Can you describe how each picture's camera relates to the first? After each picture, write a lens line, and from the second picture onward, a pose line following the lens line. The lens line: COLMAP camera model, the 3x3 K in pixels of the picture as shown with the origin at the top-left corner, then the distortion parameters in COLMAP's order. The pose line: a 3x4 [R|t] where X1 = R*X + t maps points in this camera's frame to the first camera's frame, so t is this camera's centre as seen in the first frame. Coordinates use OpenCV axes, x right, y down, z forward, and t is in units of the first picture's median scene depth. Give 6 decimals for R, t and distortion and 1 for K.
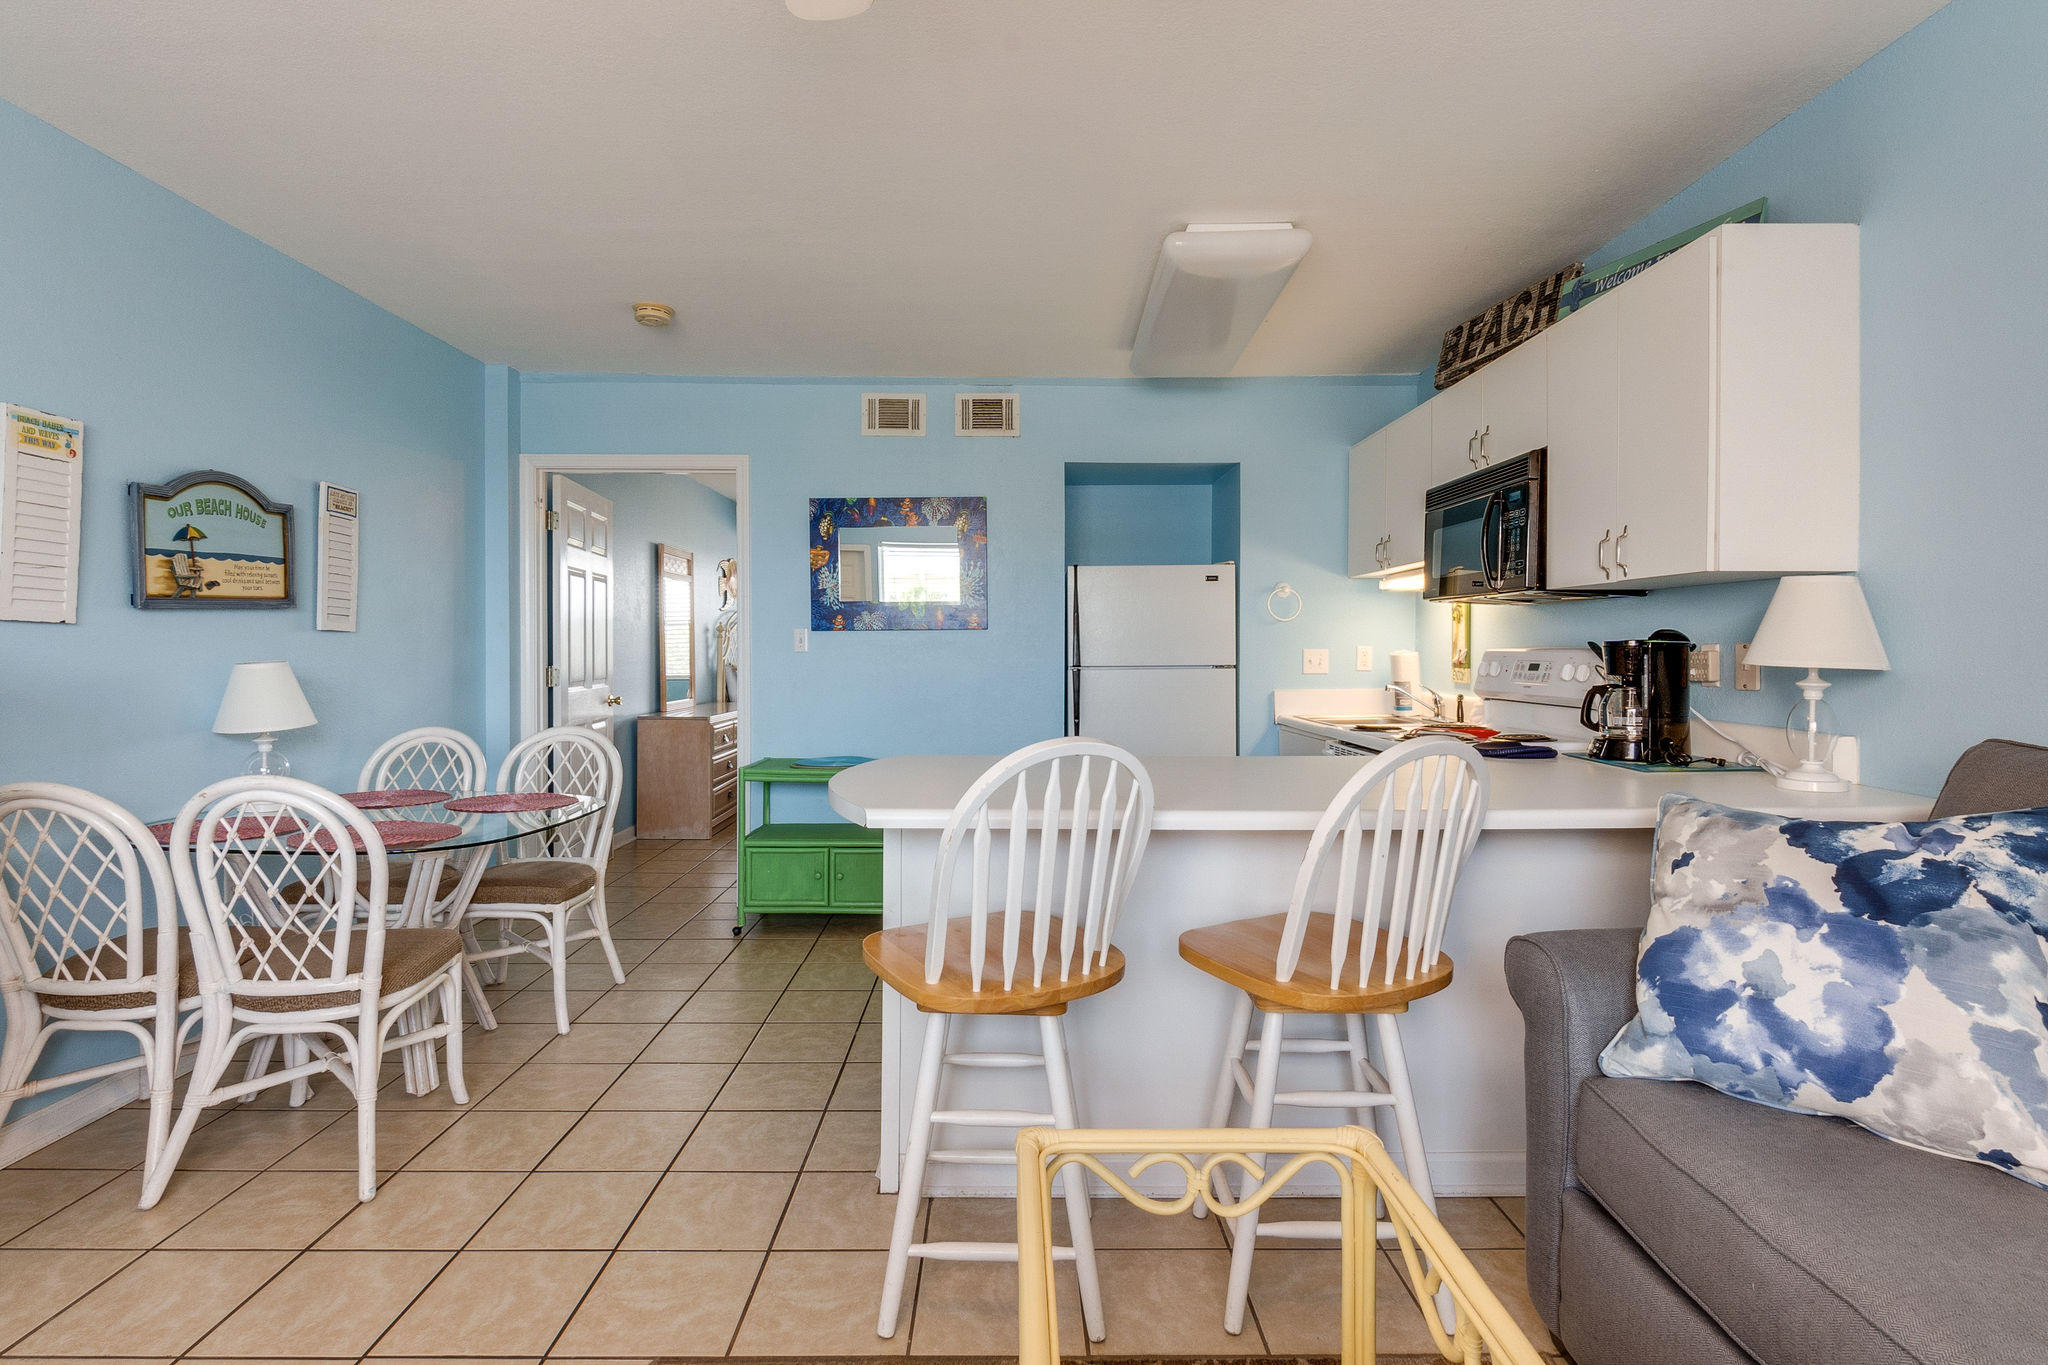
lens RADIAL K [[1021.5, 0, 1019.3], [0, 1021.5, 657.2], [0, 0, 1]] dist [0.003138, 0.001128]
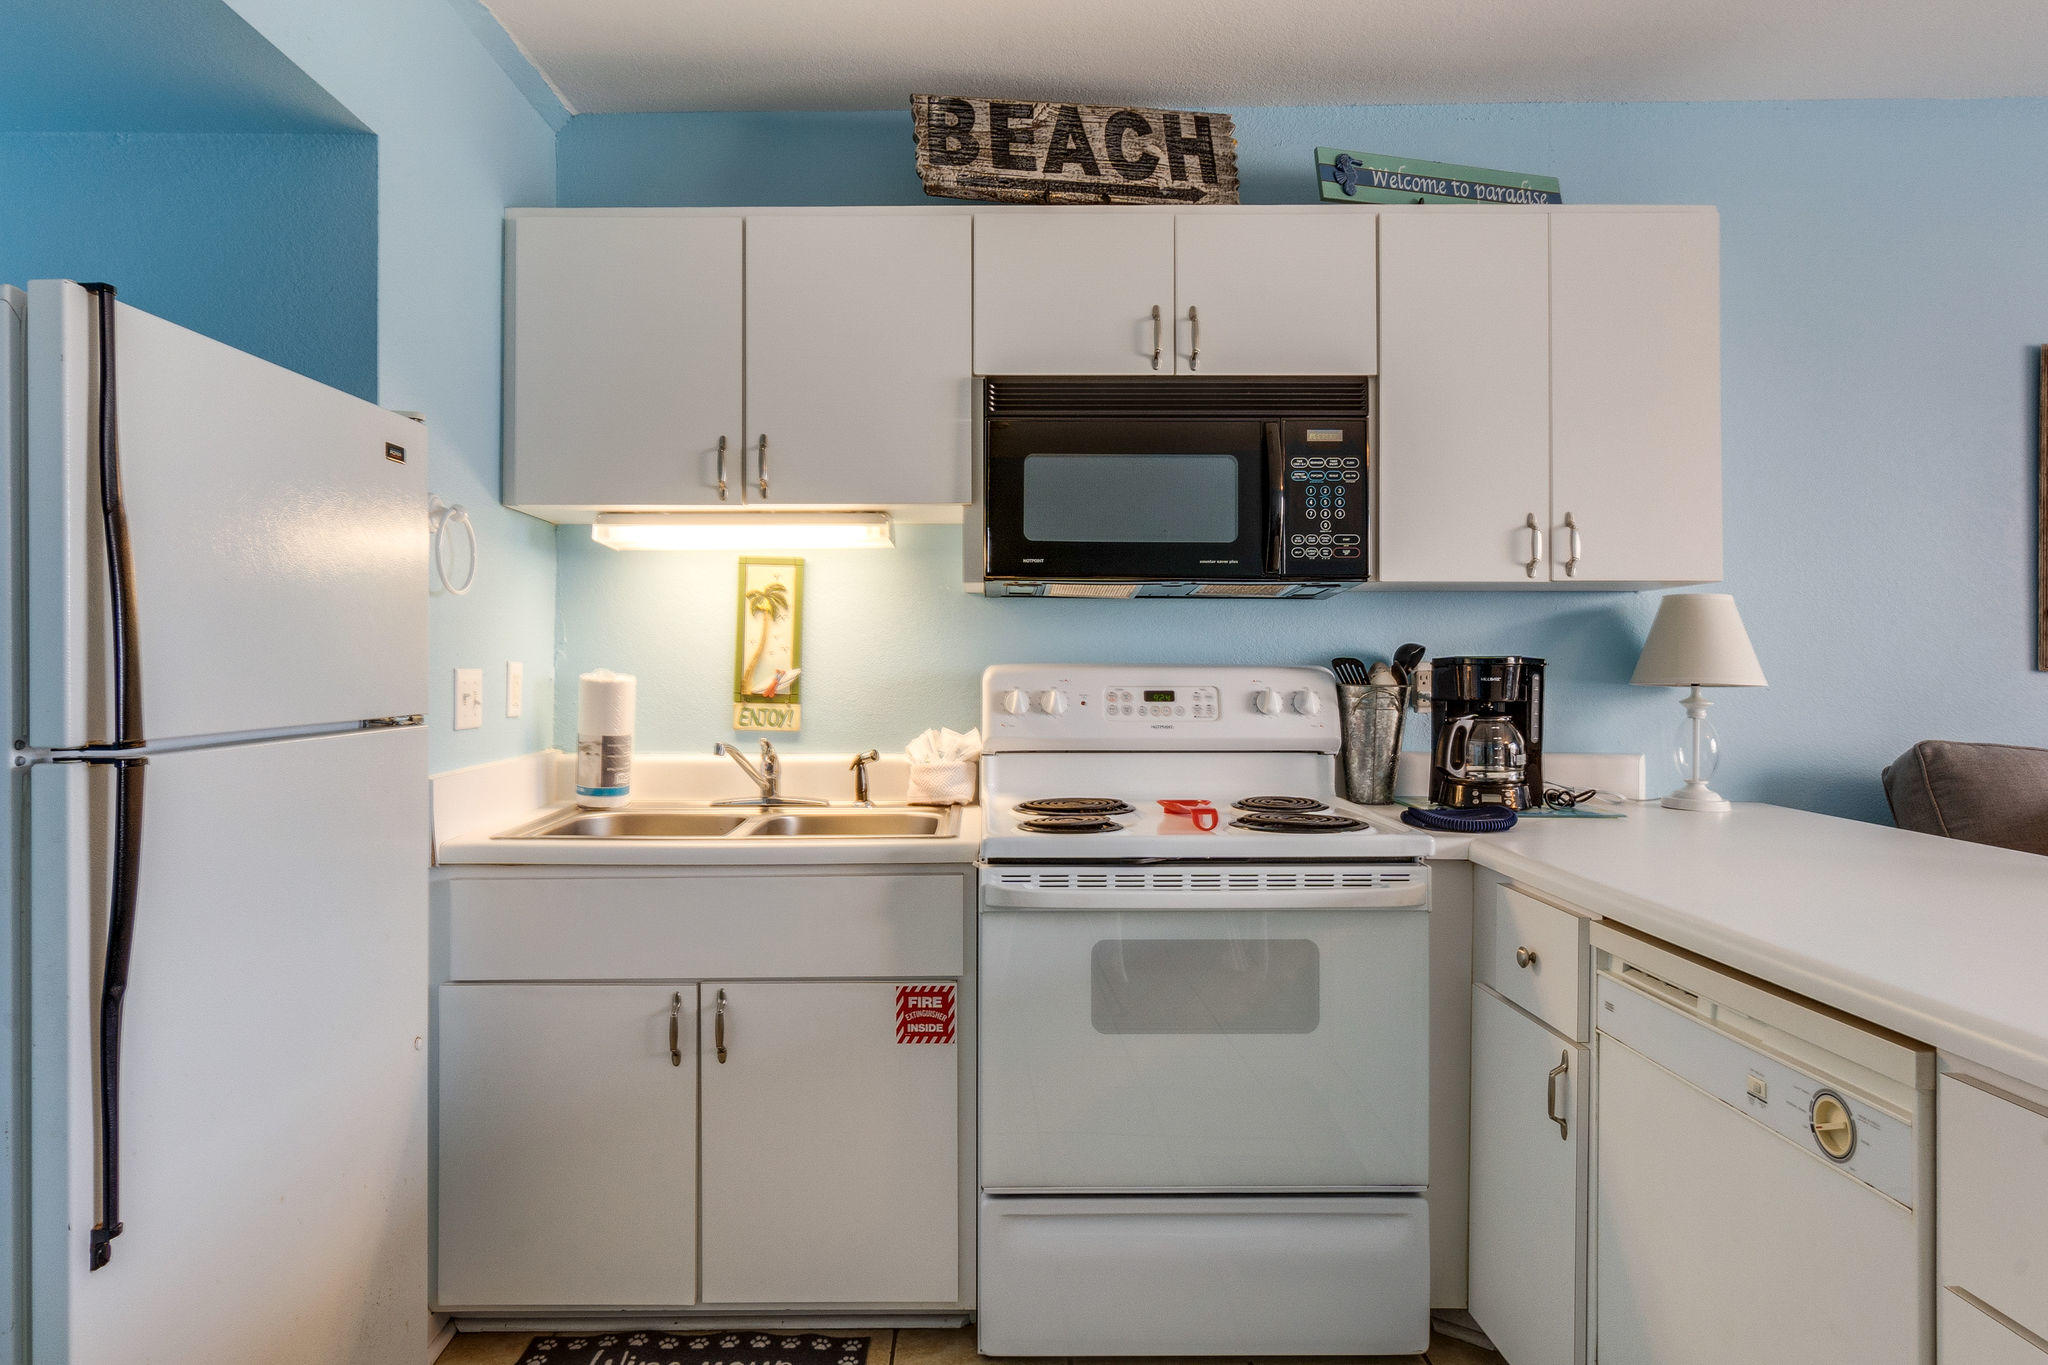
lens RADIAL K [[1263.6, 0, 1008.7], [0, 1263.6, 644.0], [0, 0, 1]] dist [0.005927, 0.000243]
pose [[0.006130, 0.018975, 0.999801, -0.331261], [0.009165, 0.999777, -0.019031, -0.009756], [-0.999939, 0.009280, 0.005955, 1.211105]]
